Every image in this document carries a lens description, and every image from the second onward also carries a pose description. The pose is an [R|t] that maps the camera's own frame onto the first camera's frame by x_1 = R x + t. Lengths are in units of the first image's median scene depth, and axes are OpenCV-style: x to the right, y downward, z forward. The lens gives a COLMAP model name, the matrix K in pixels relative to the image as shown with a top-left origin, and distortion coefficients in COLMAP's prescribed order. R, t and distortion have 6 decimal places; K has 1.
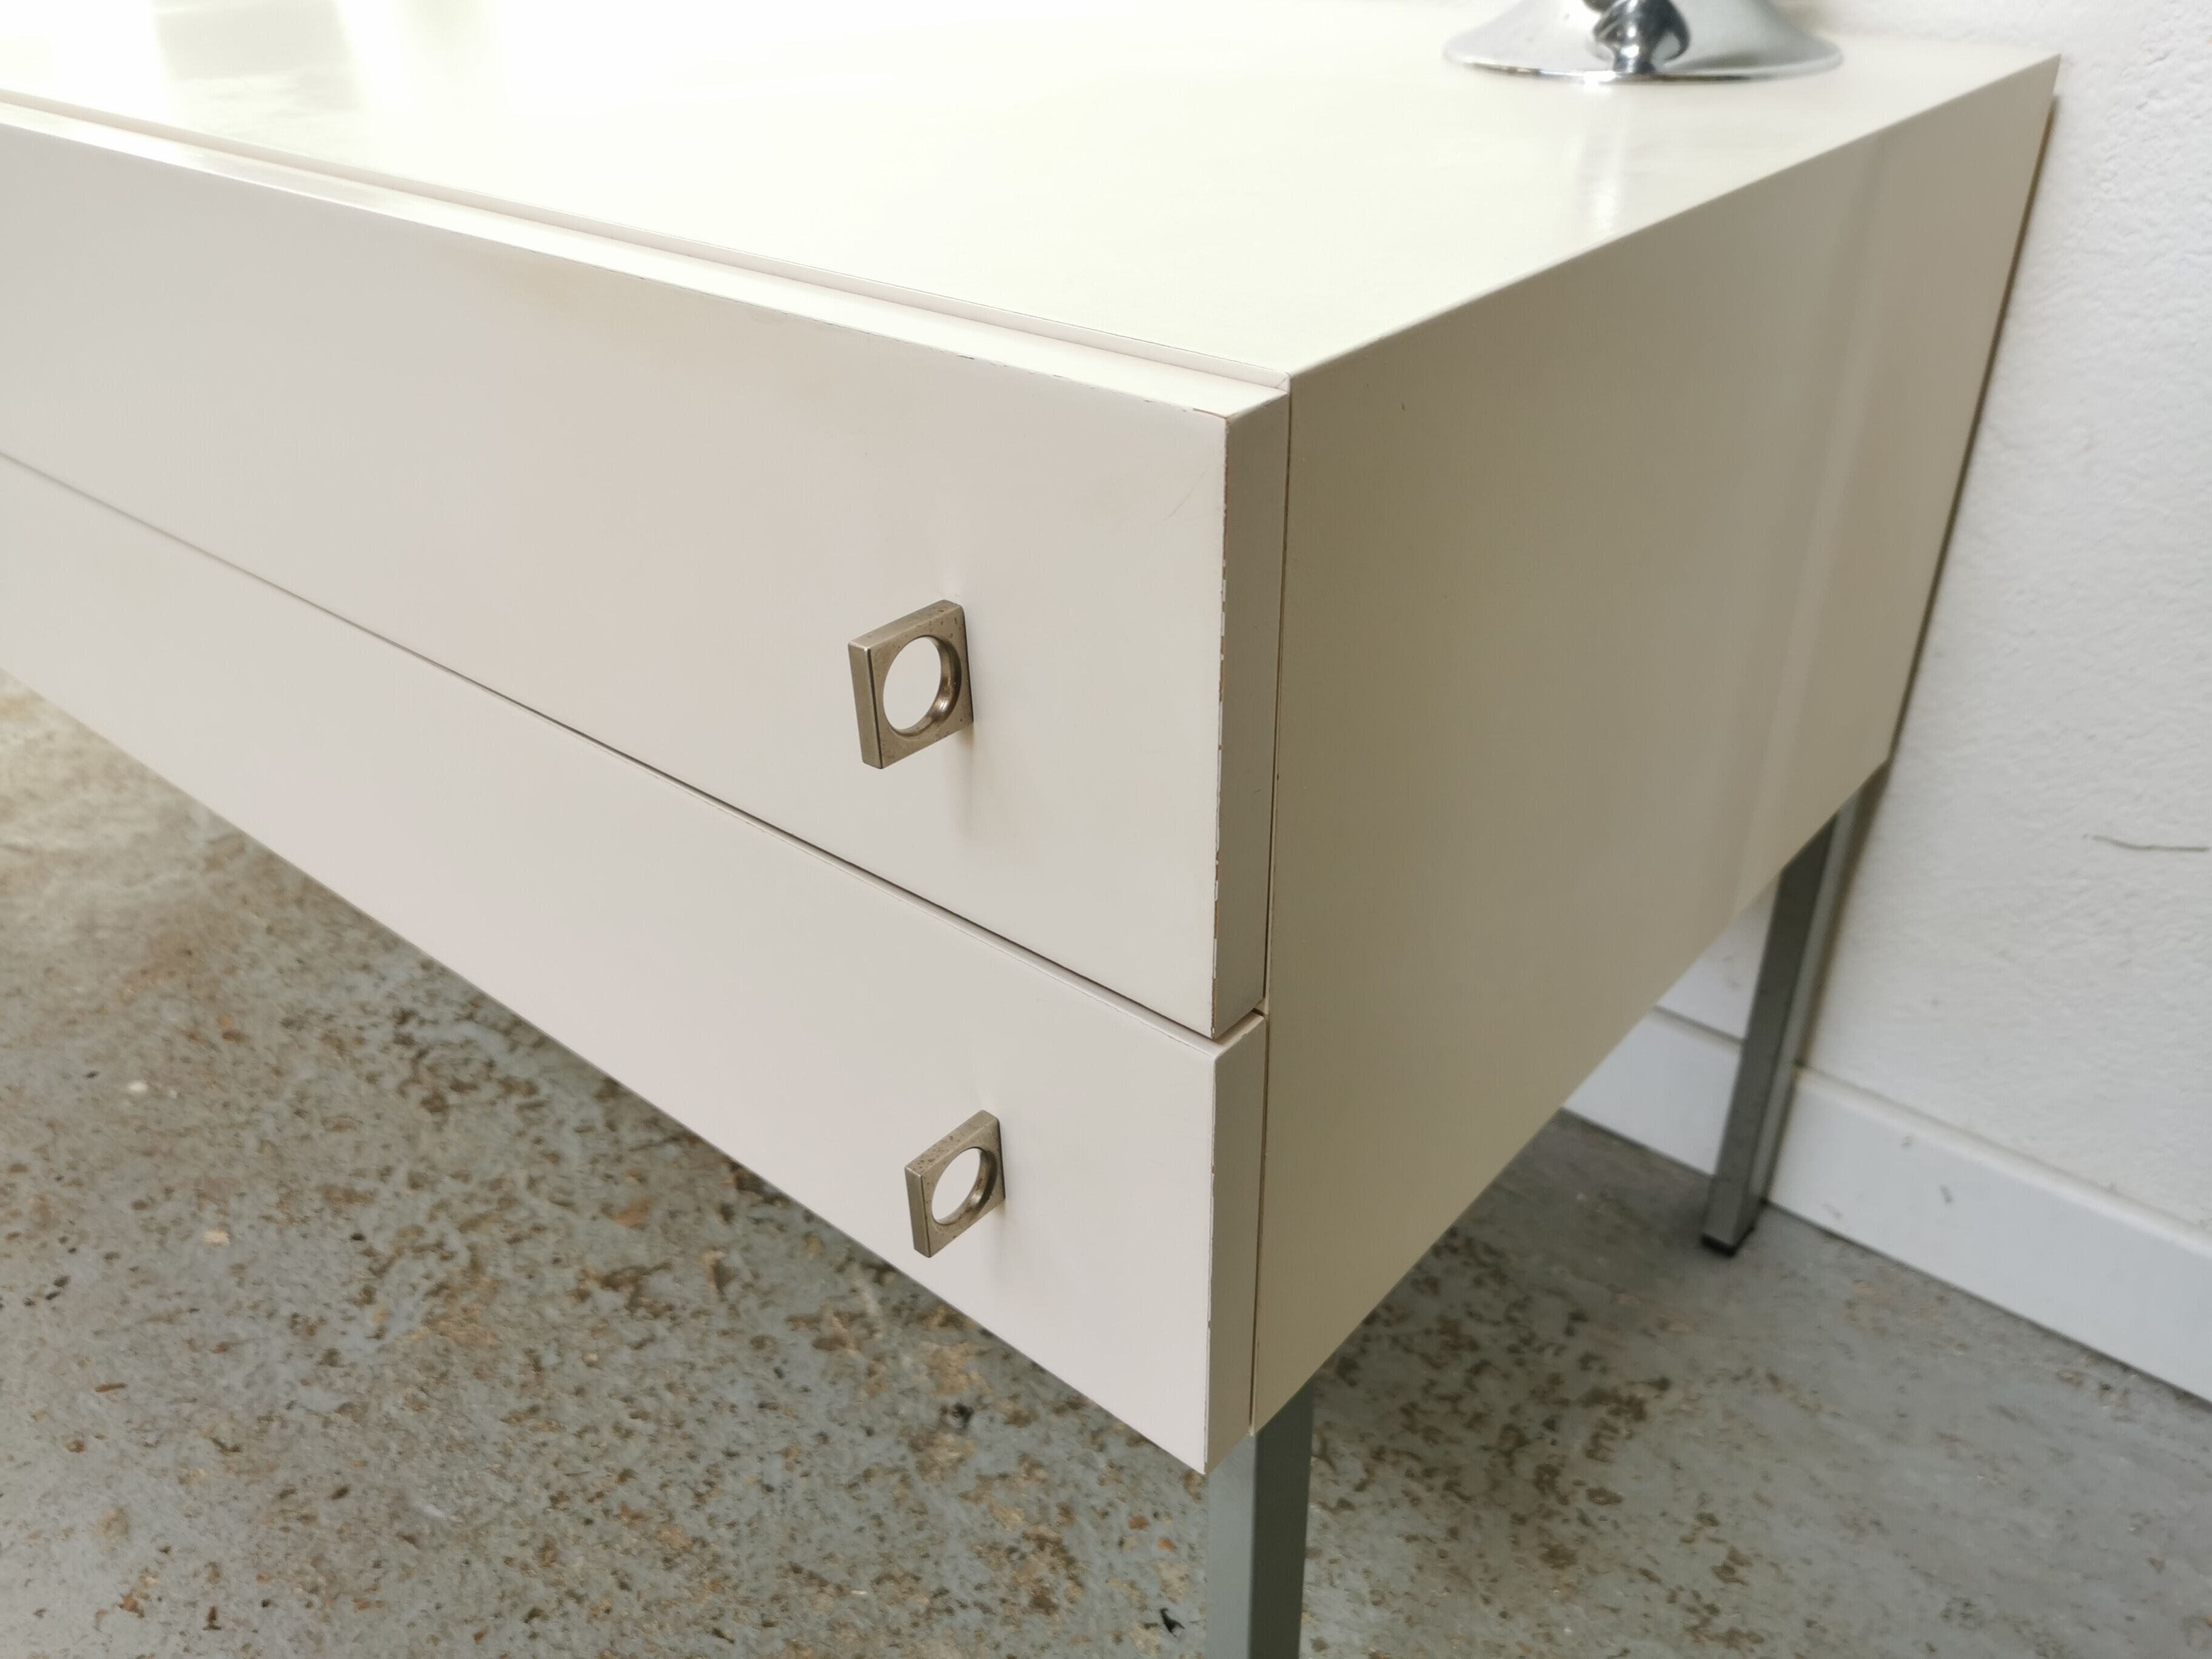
lens RADIAL K [[1731.7, 0, 1106.0], [0, 1731.7, 829.5], [0, 0, 1]] dist [0.041069, -0.052377]
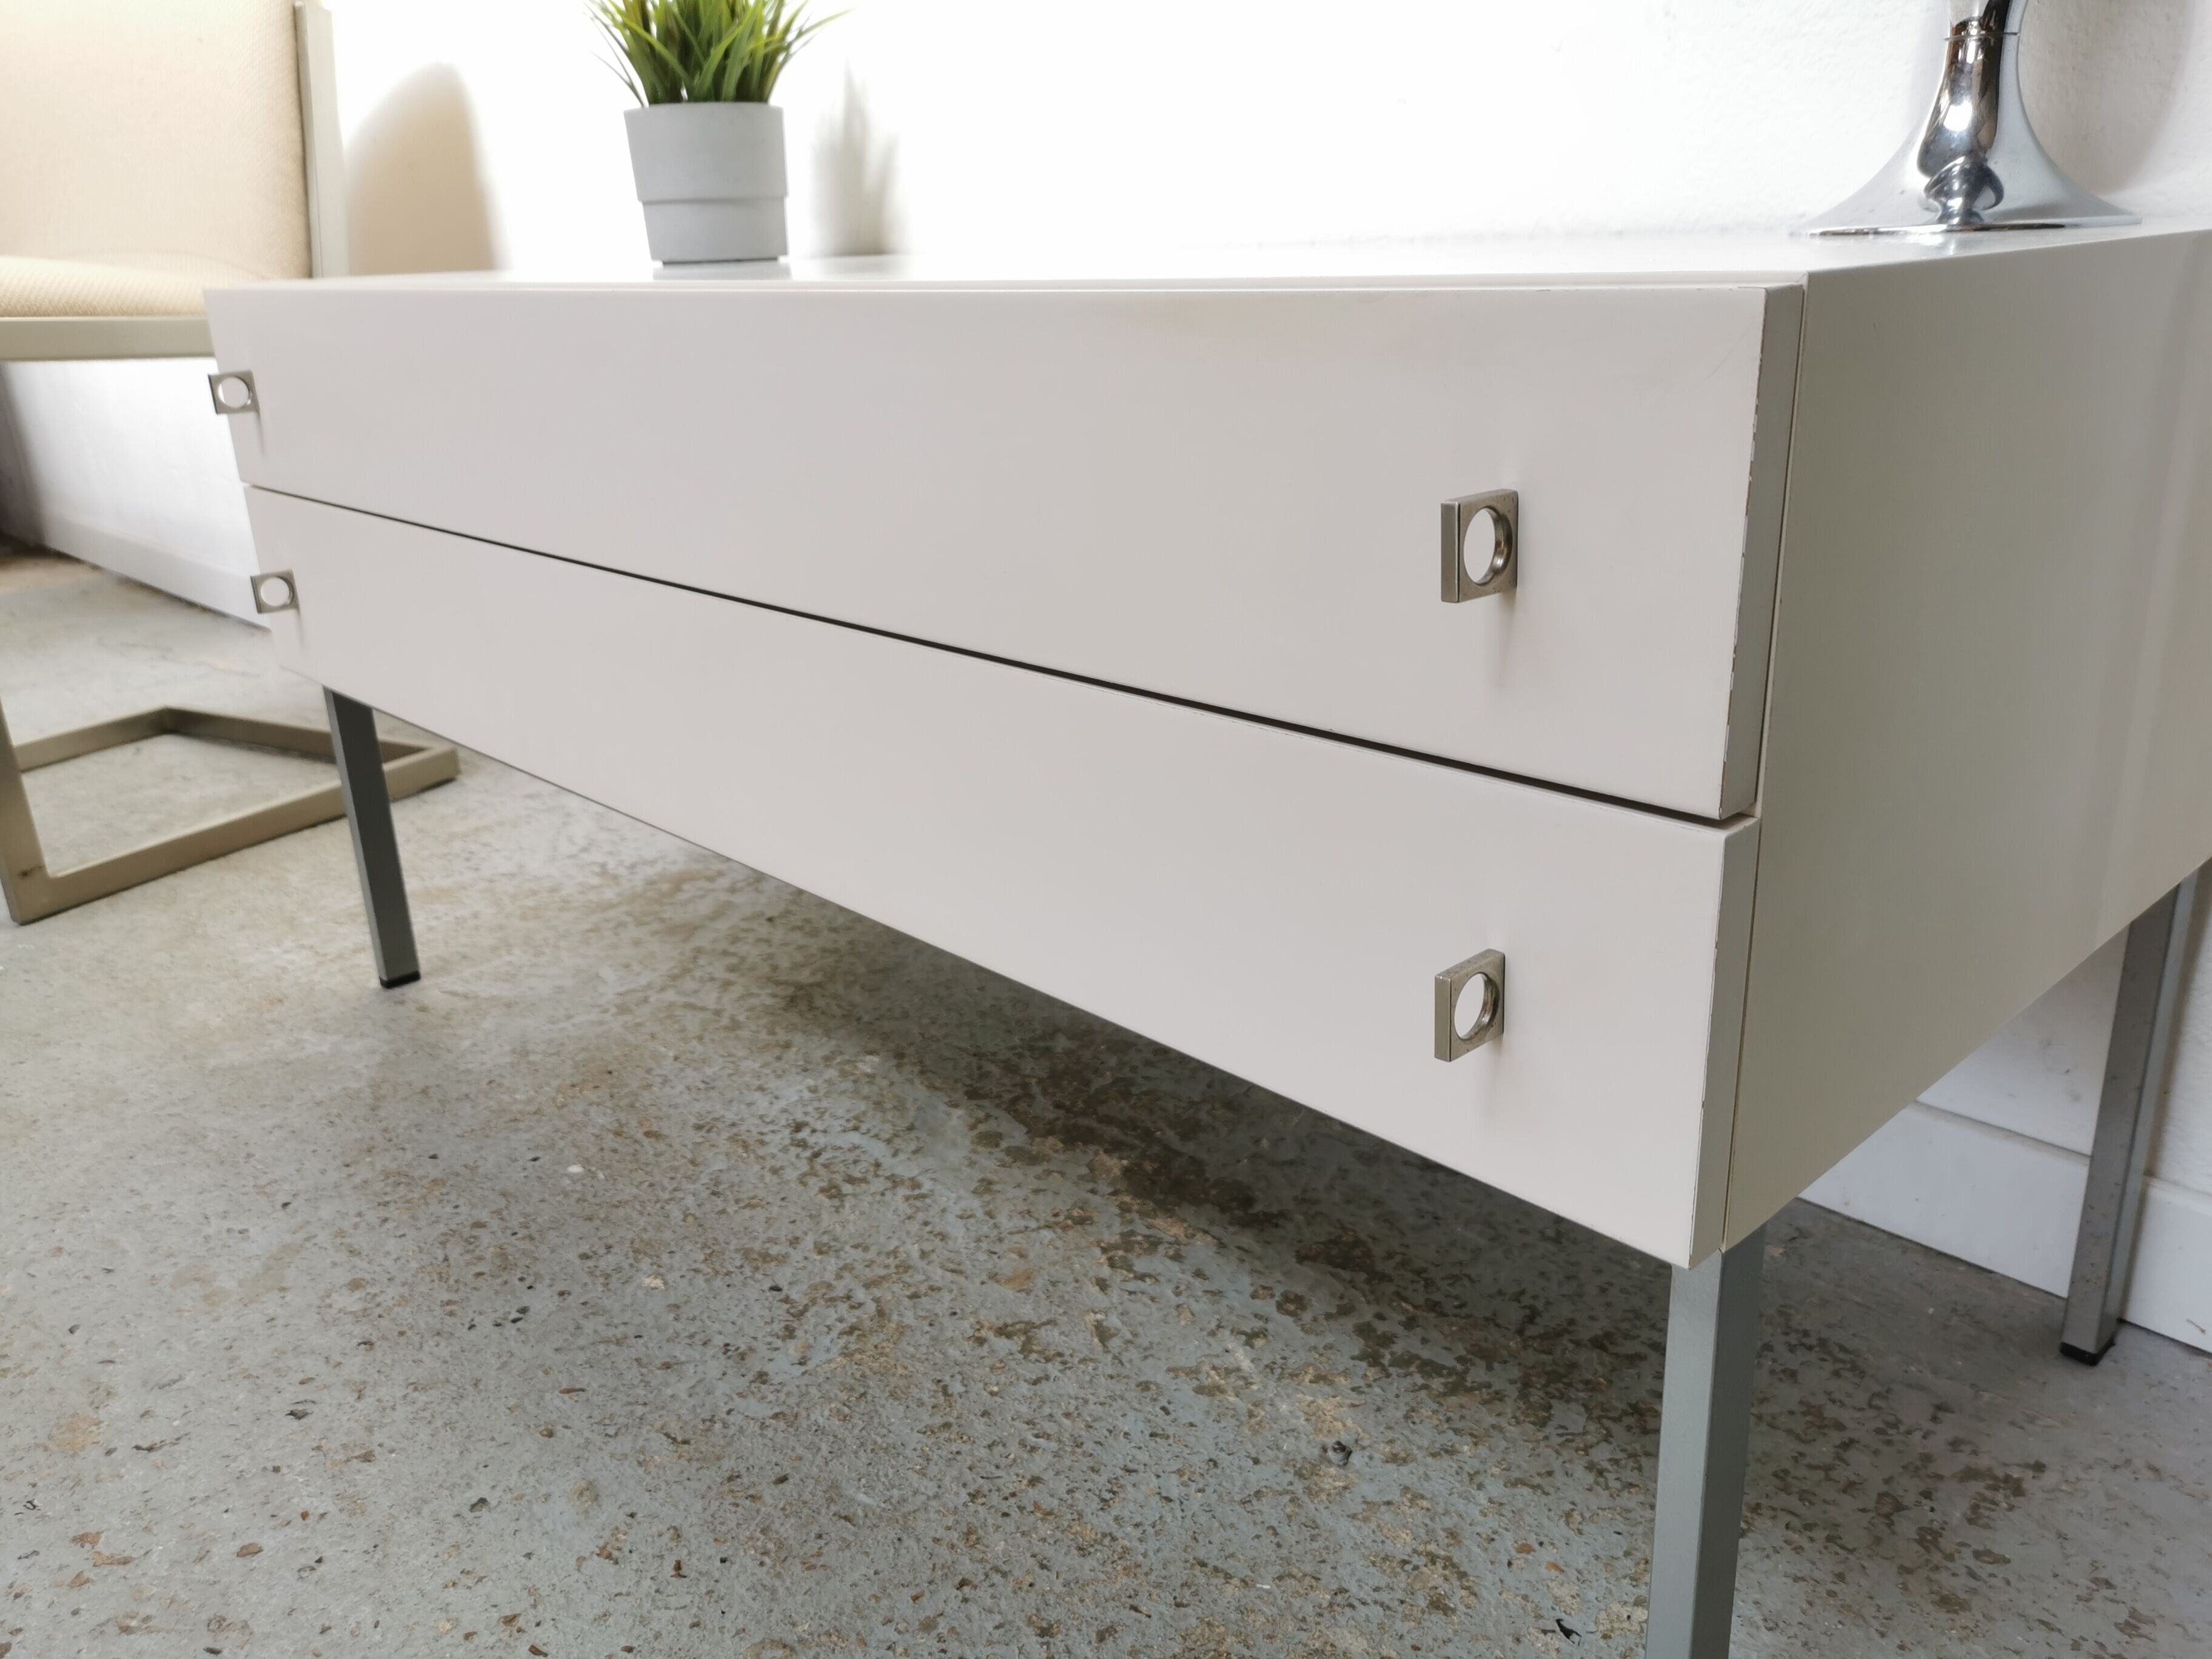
lens RADIAL K [[1714.7, 0, 1106.0], [0, 1714.7, 829.5], [0, 0, 1]] dist [0.067704, -0.084761]
pose [[0.993306, 0.016243, -0.114364, -0.108734], [-0.039644, 0.977867, -0.205439, 0.182411], [0.108496, 0.208598, 0.971965, -0.119199]]
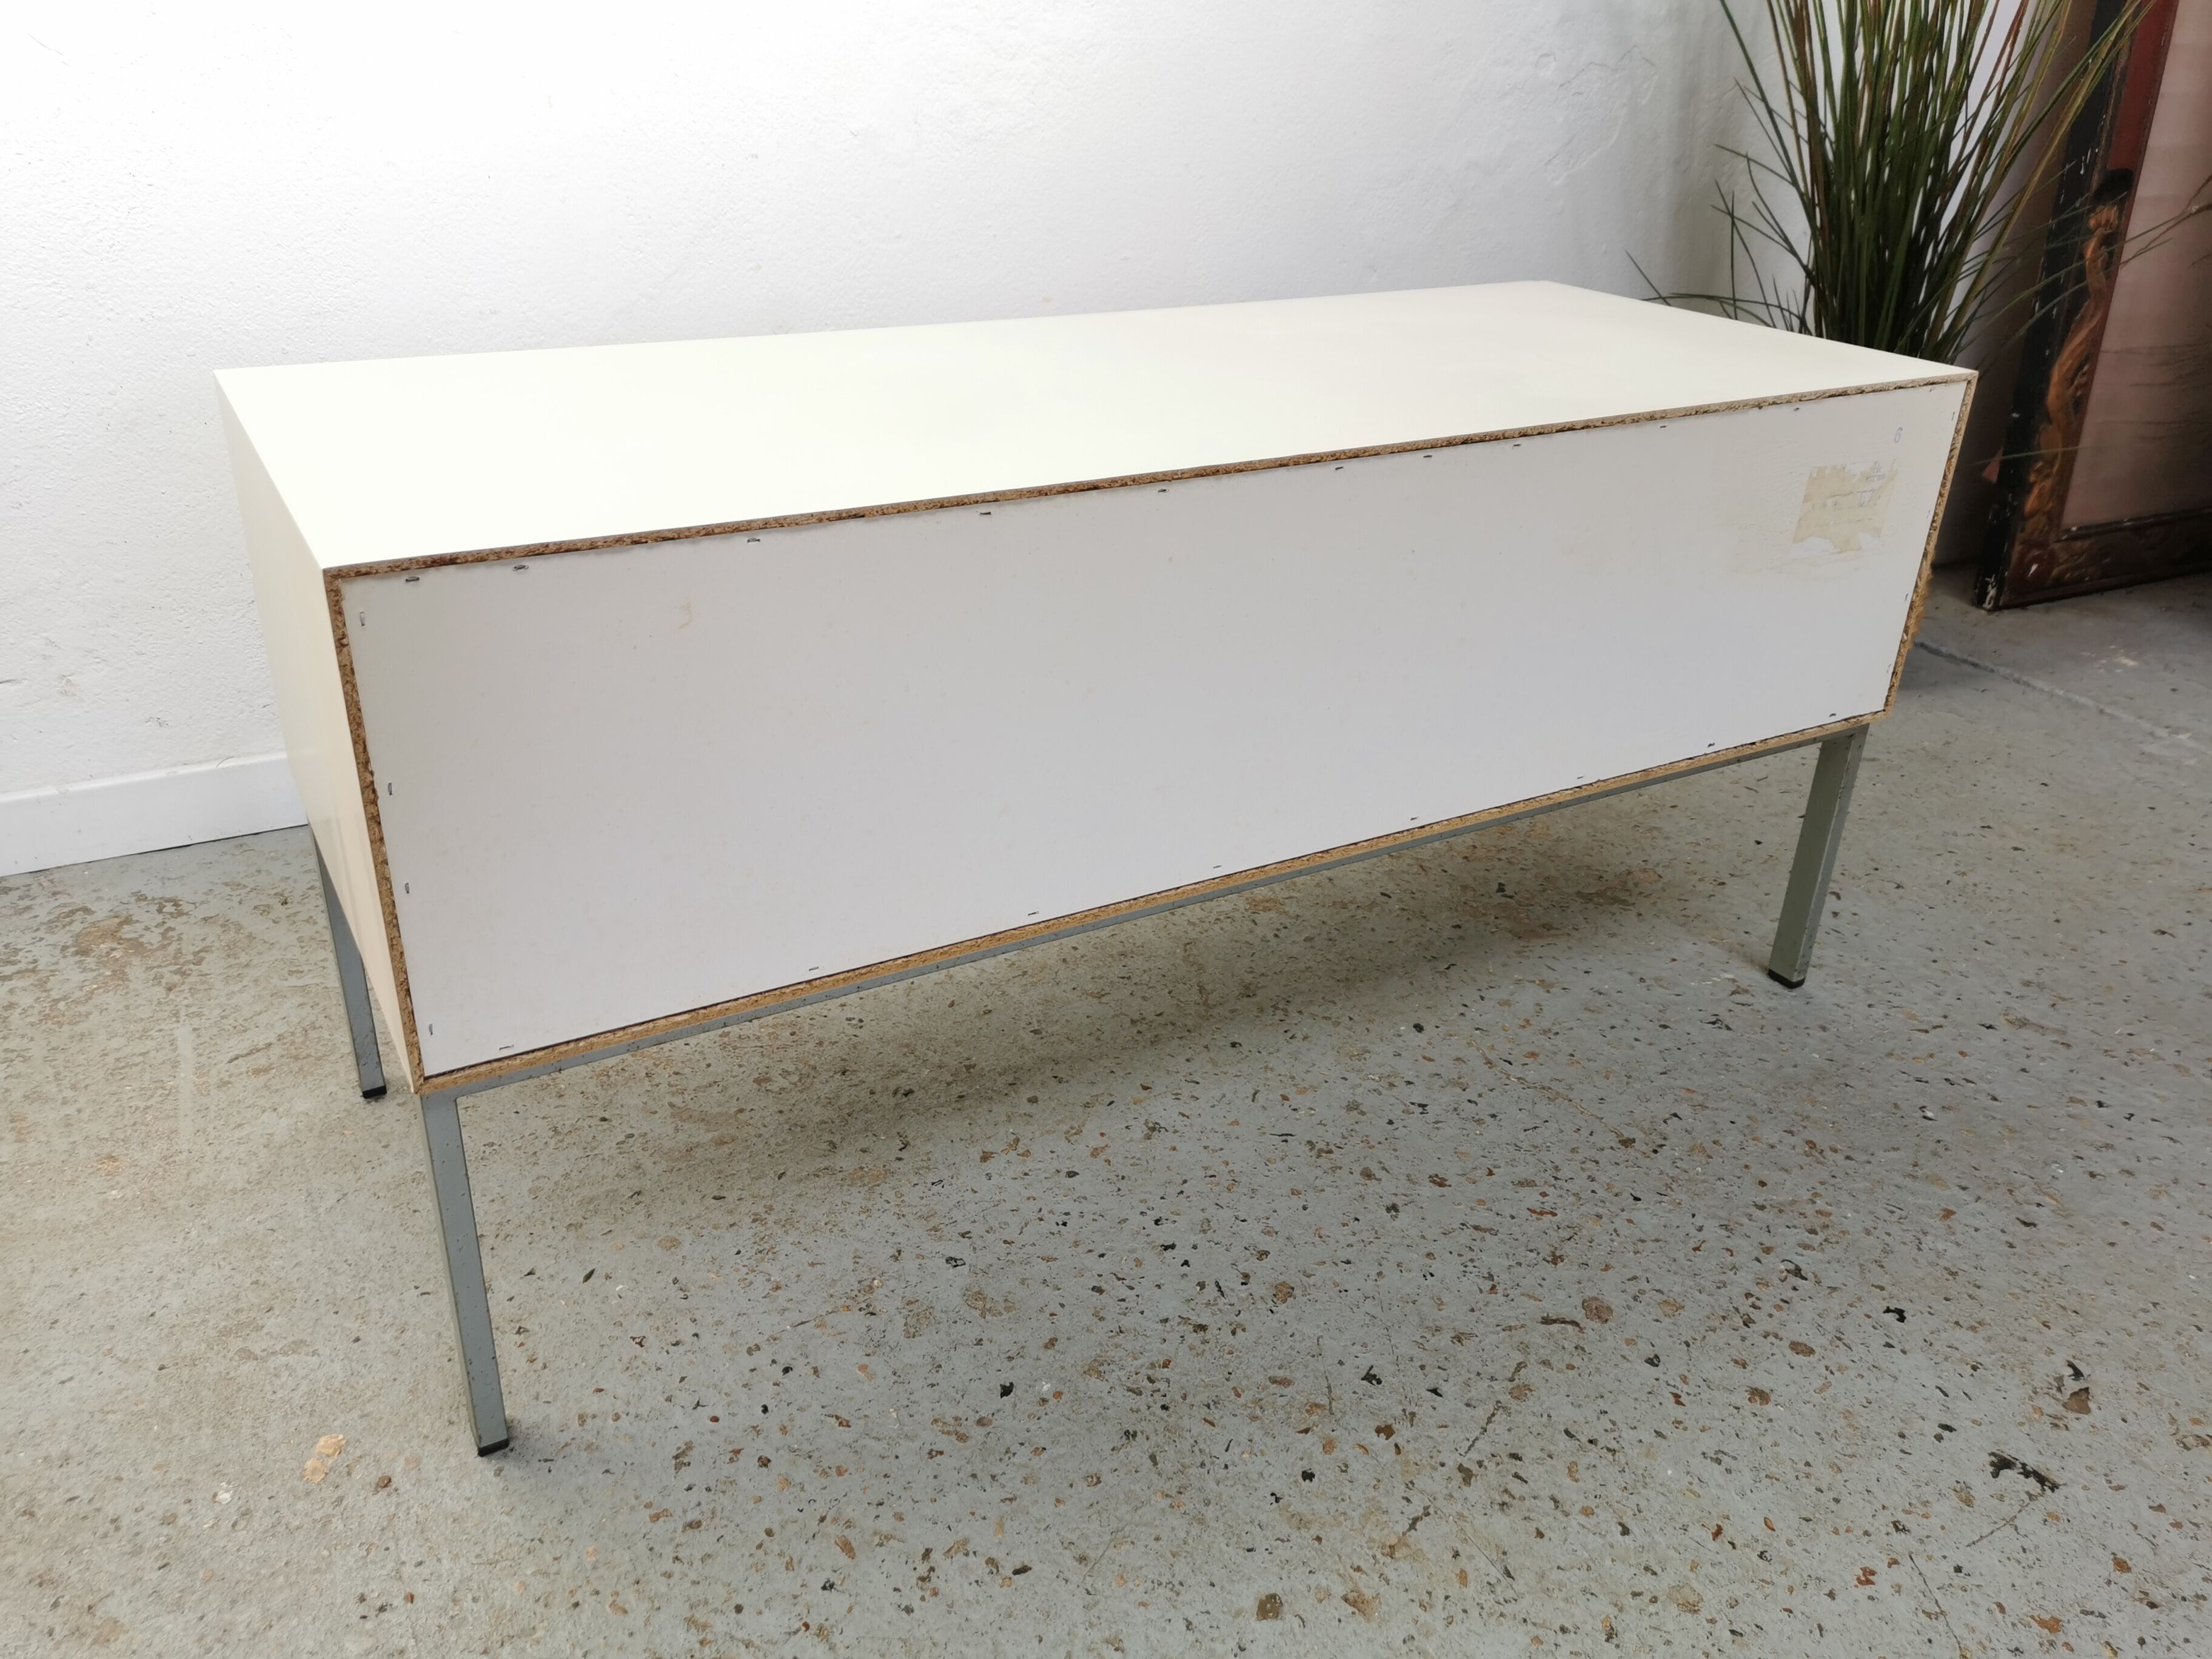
lens RADIAL K [[1711.4, 0, 1106.0], [0, 1711.4, 829.5], [0, 0, 1]] dist [0.047440, -0.044328]
pose [[0.370392, -0.387206, 0.844323, -1.973572], [0.456801, 0.867392, 0.197394, -0.124504], [-0.808791, 0.312574, 0.498151, -0.095746]]
